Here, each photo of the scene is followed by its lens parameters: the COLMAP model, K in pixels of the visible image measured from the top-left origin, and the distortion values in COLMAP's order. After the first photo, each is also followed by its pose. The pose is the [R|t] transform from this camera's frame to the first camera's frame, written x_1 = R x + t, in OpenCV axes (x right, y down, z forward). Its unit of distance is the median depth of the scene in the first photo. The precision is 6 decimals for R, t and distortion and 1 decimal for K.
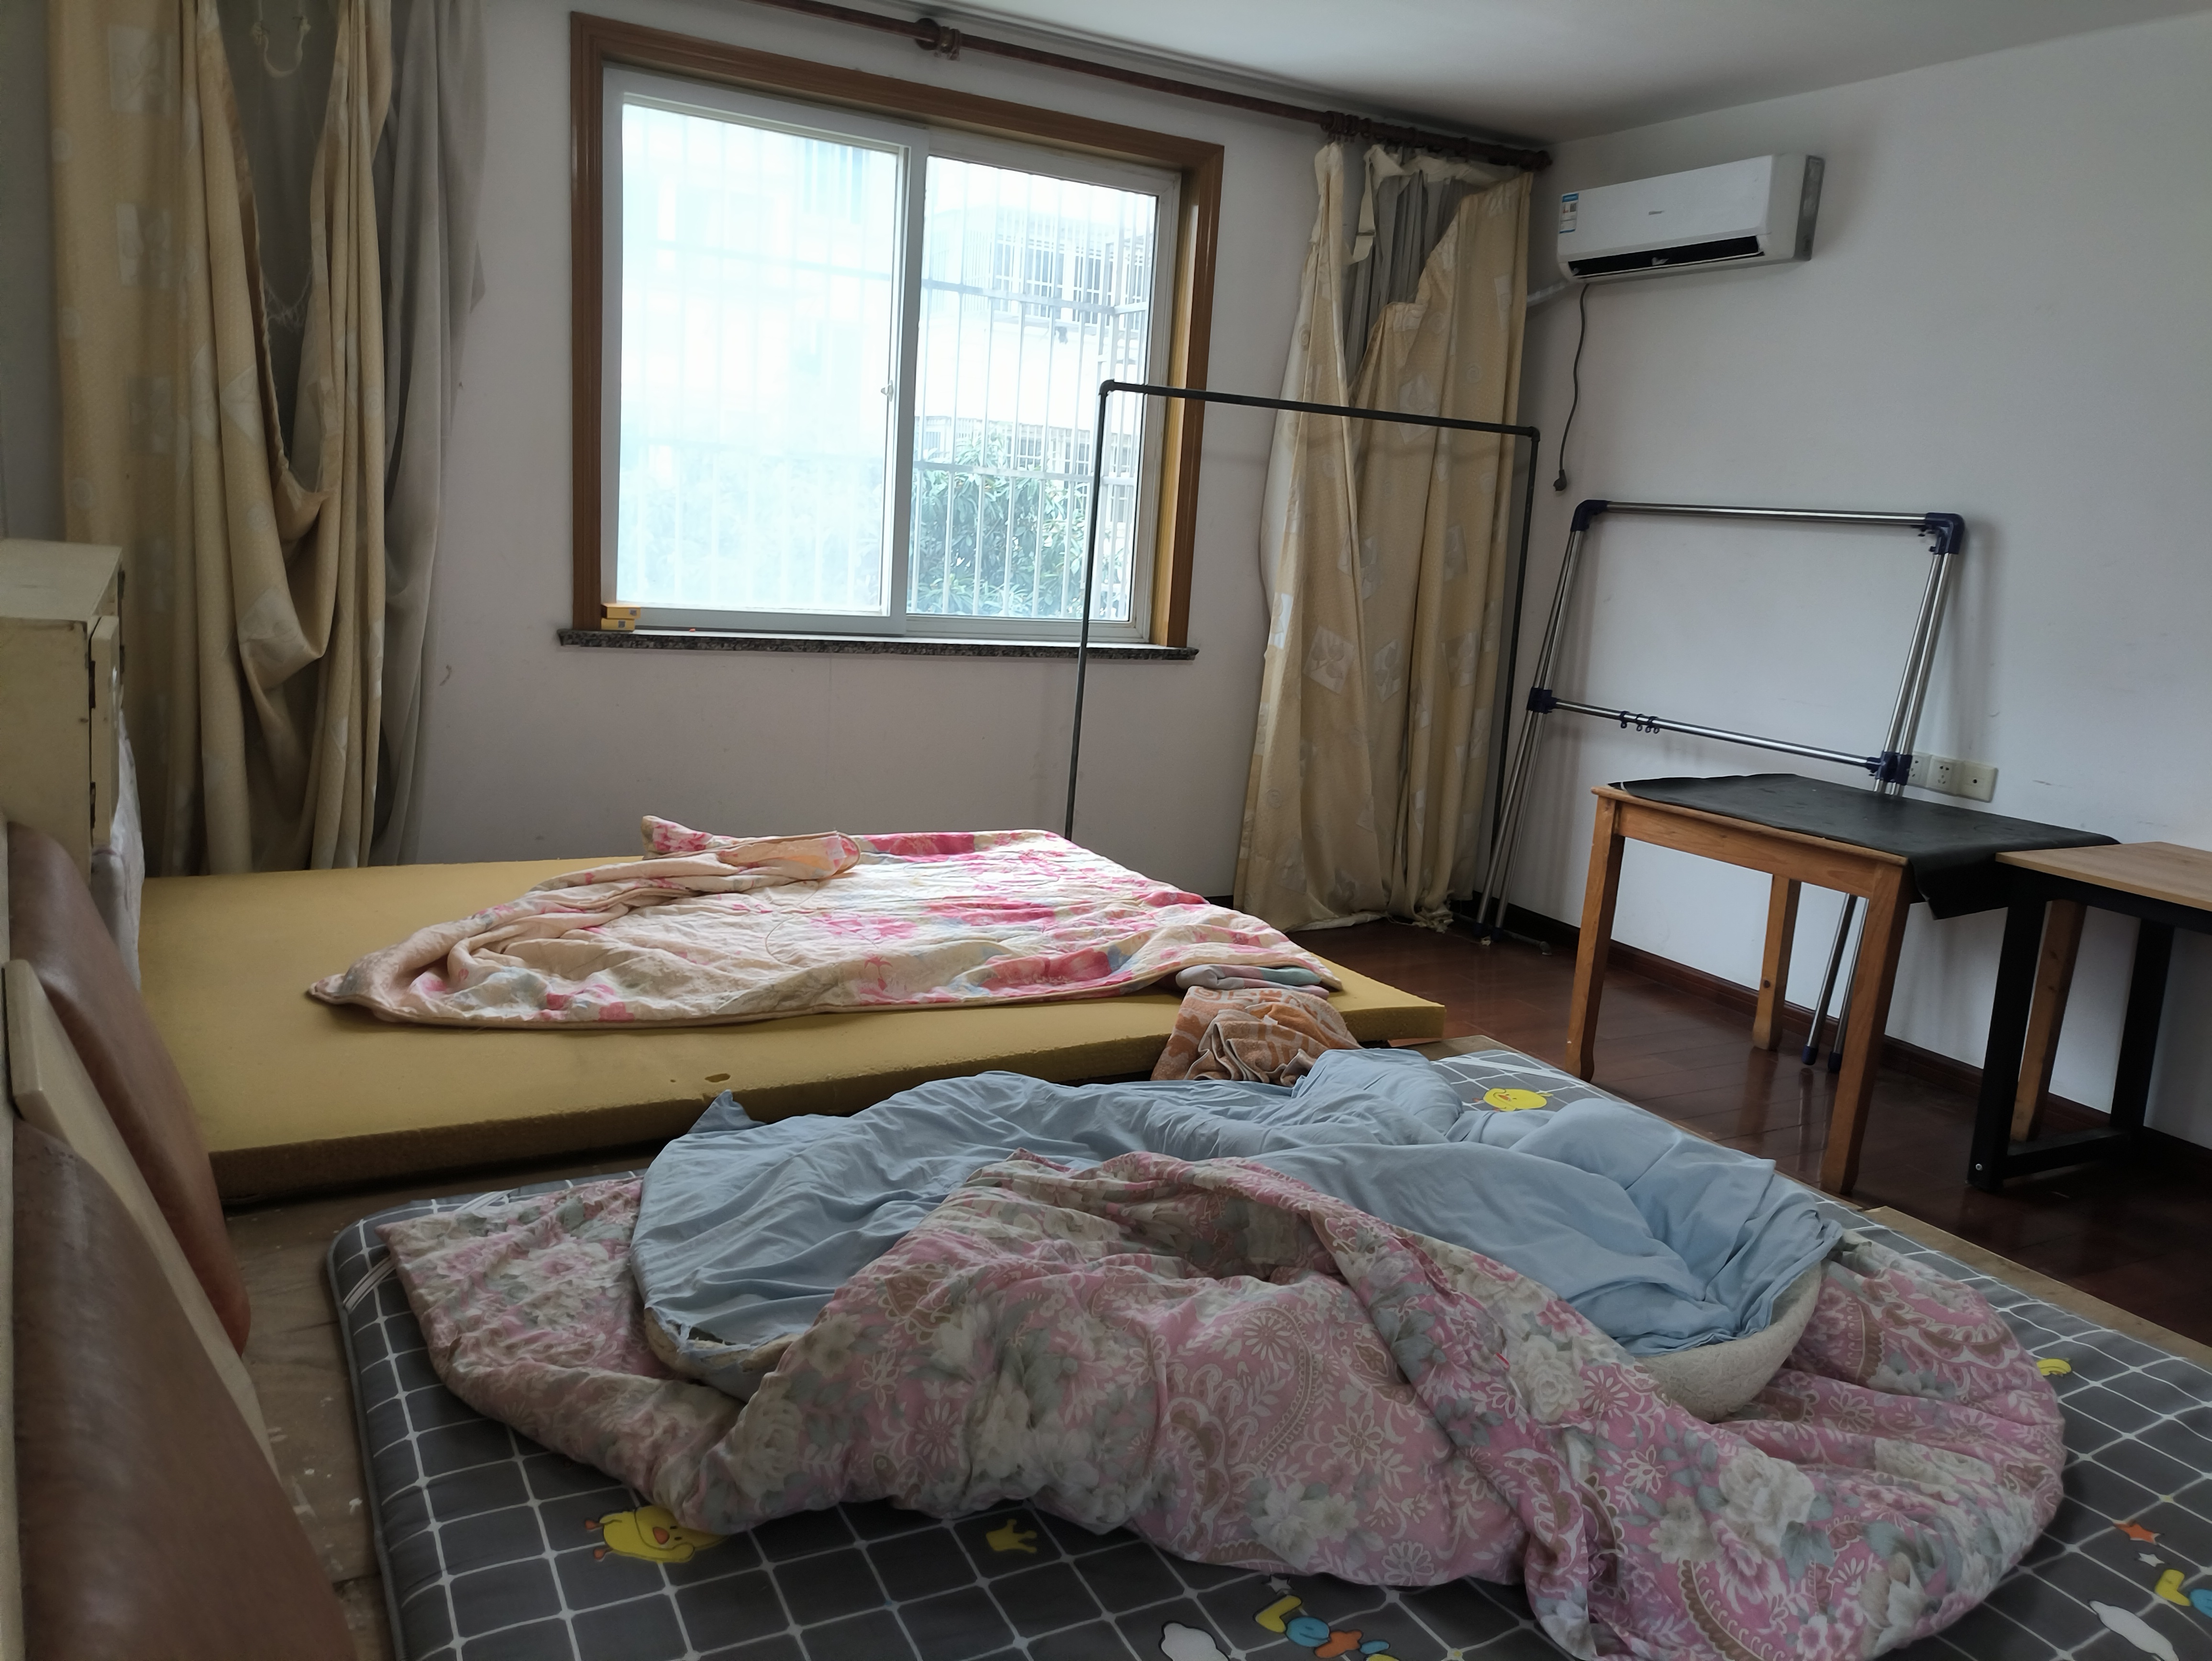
lens RADIAL K [[1612.4, 0, 1106.0], [0, 1612.4, 830.5], [0, 0, 1]] dist [0.001115, -0.003601]
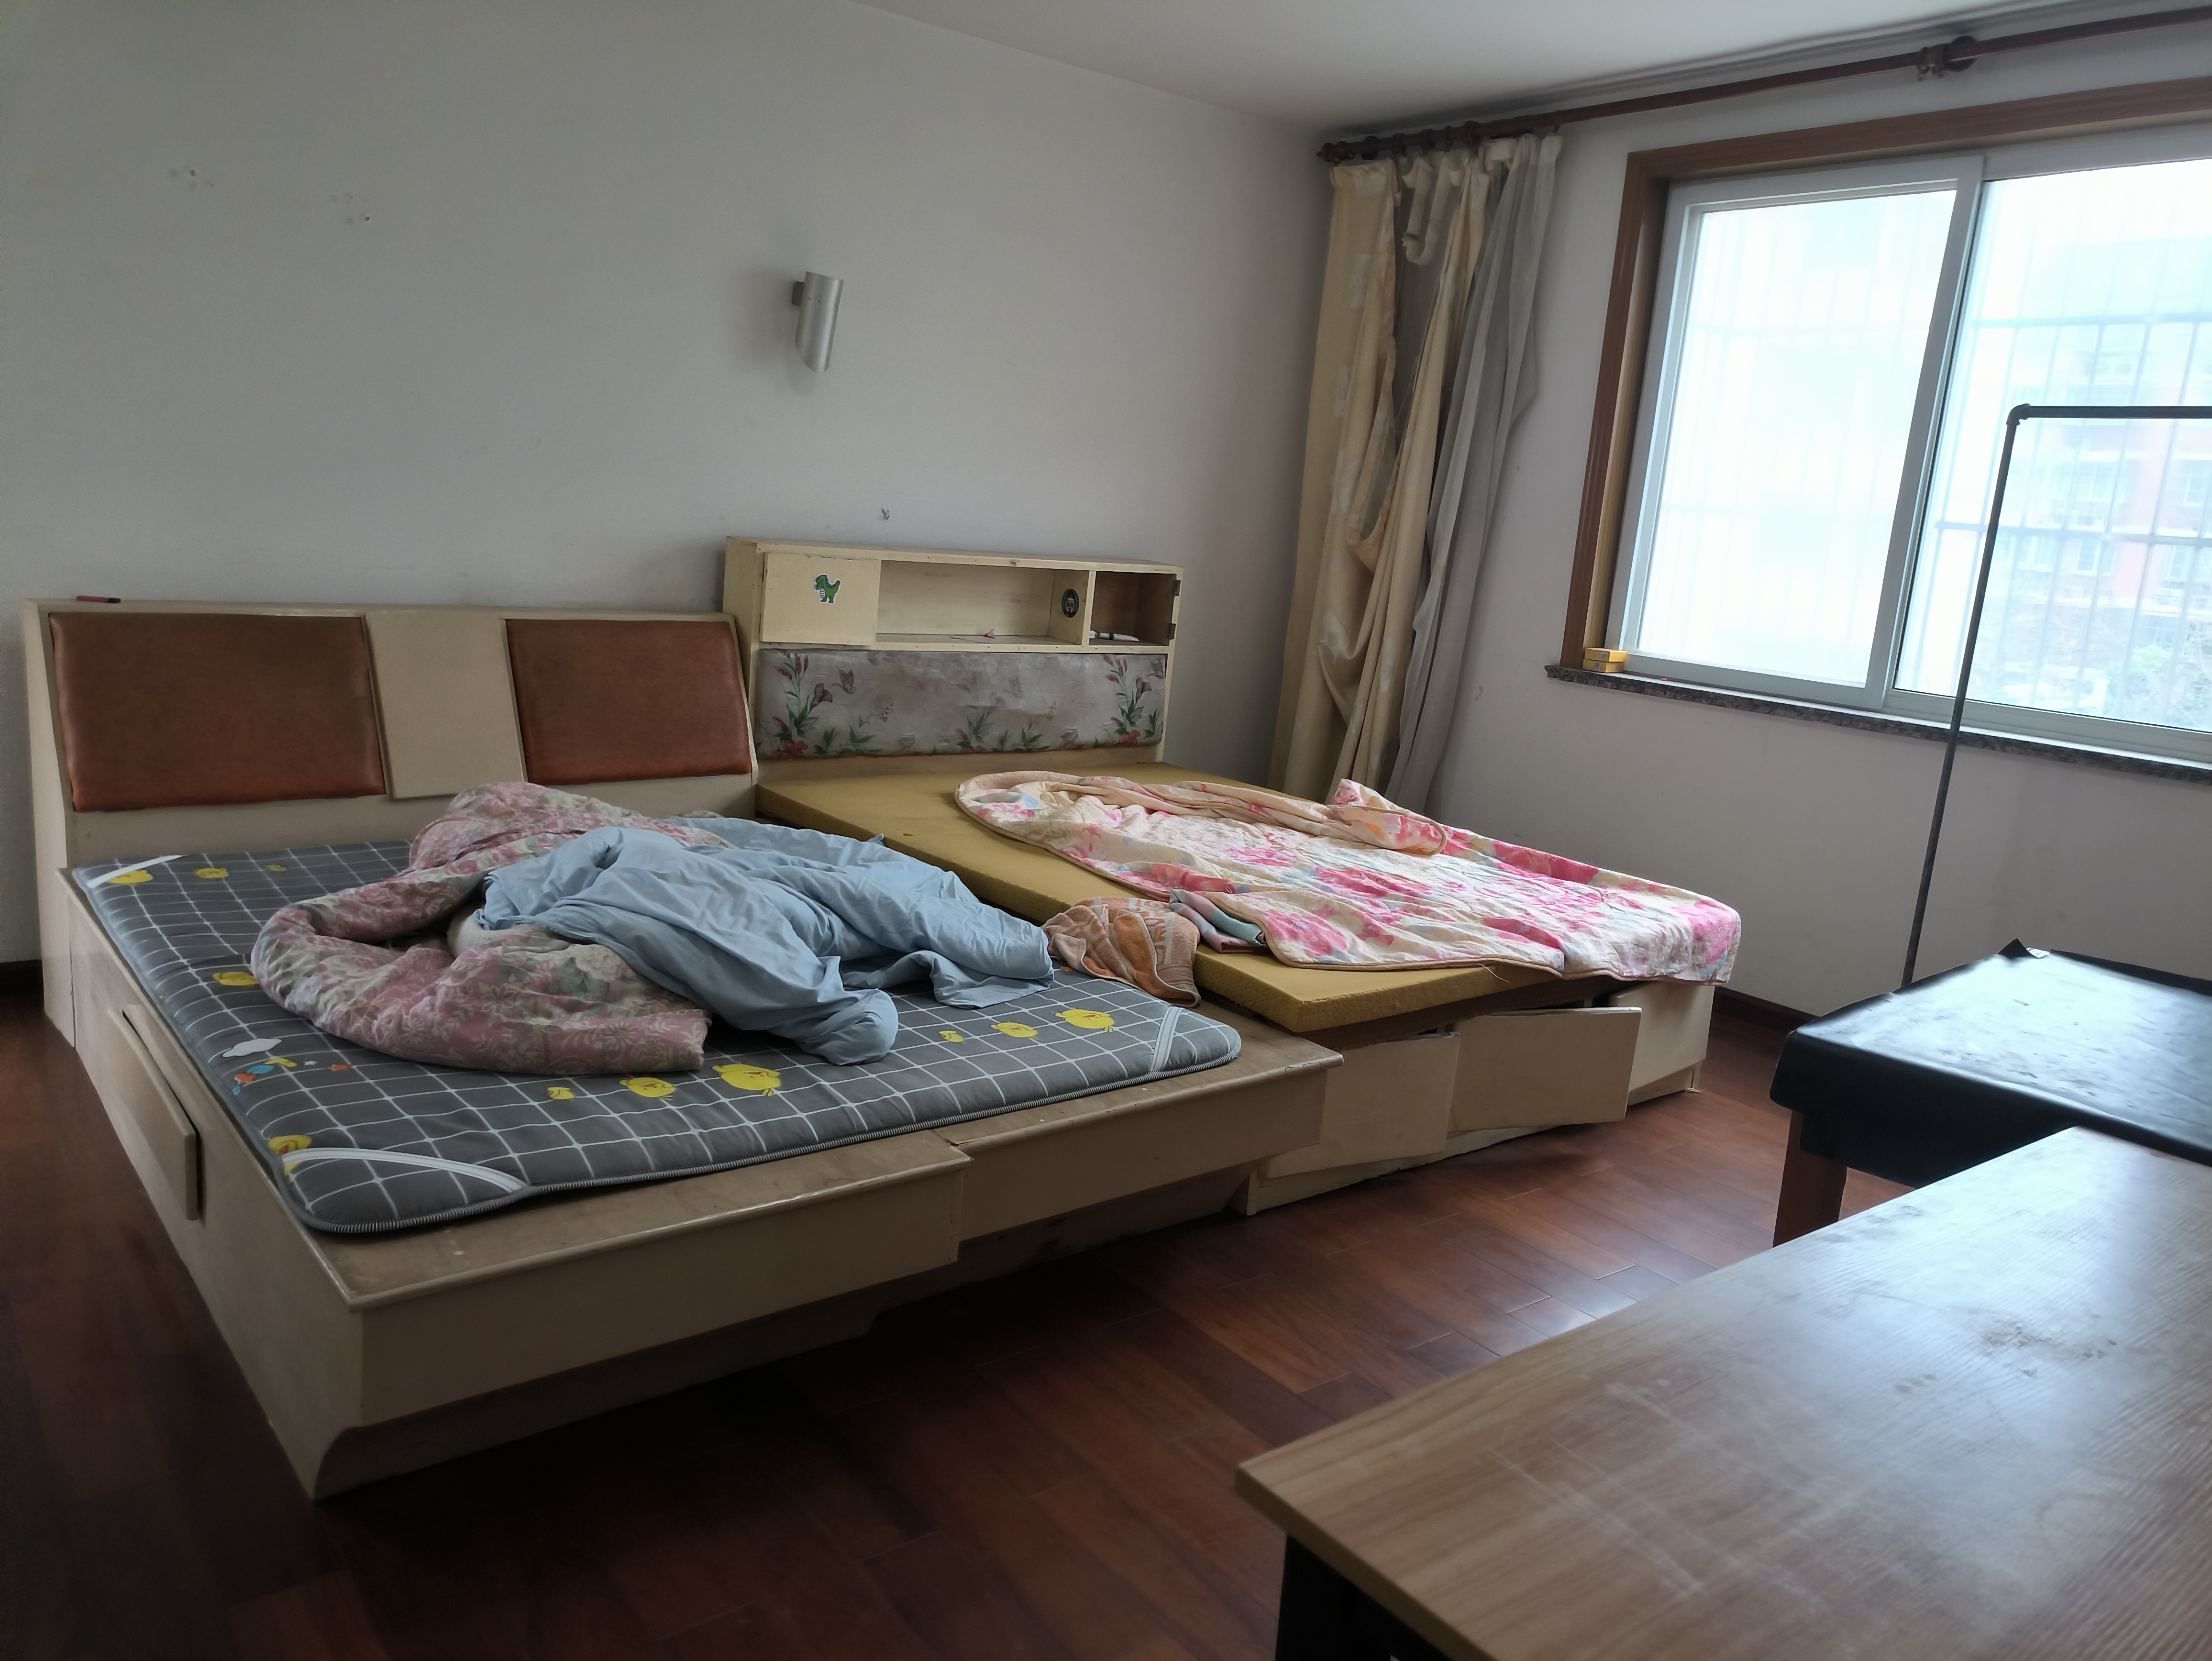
lens RADIAL K [[1612.4, 0, 1106.0], [0, 1612.4, 830.5], [0, 0, 1]] dist [0.001115, -0.003601]
pose [[0.168568, 0.140327, -0.975650, 0.776377], [-0.256122, 0.962051, 0.094120, -0.034046], [0.951833, 0.234020, 0.198112, 0.473410]]
